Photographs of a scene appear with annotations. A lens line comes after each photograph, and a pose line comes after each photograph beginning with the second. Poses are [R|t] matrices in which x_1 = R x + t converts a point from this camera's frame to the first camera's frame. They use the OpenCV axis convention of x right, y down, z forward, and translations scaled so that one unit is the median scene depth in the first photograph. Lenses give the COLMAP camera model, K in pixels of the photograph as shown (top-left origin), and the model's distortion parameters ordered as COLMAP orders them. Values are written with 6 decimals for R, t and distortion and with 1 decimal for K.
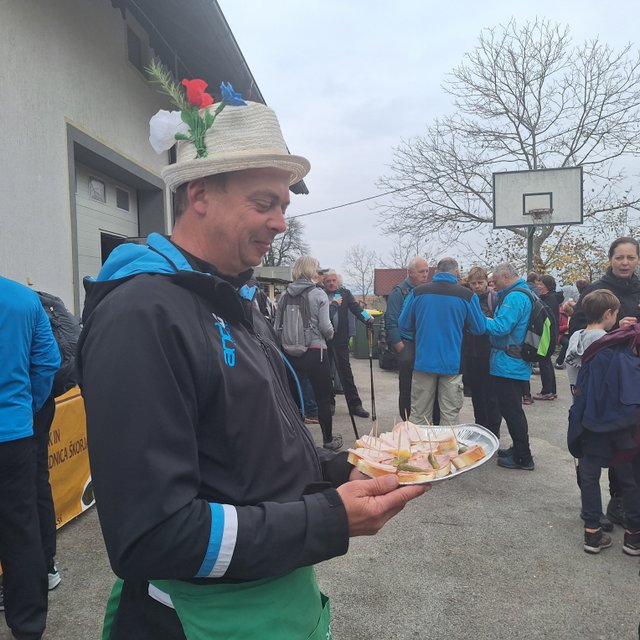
lens RADIAL K [[567.7, 0, 320.0], [0, 567.7, 320.0], [0, 0, 1]] dist [0.120453, -0.146826]
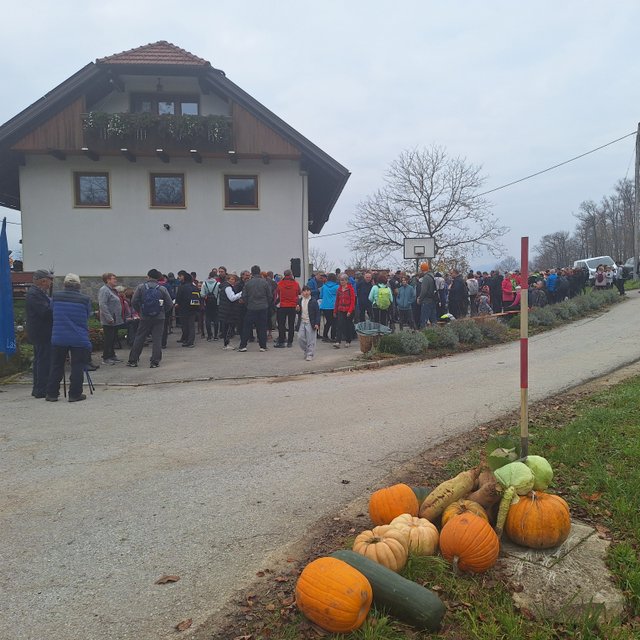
lens RADIAL K [[568.6, 0, 320.0], [0, 568.6, 320.0], [0, 0, 1]] dist [0.086830, -0.108991]
pose [[0.992435, 0.005832, 0.122636, -0.245725], [-0.007246, 0.999912, 0.011086, 0.060034], [-0.122561, -0.011891, 0.992390, -0.949208]]
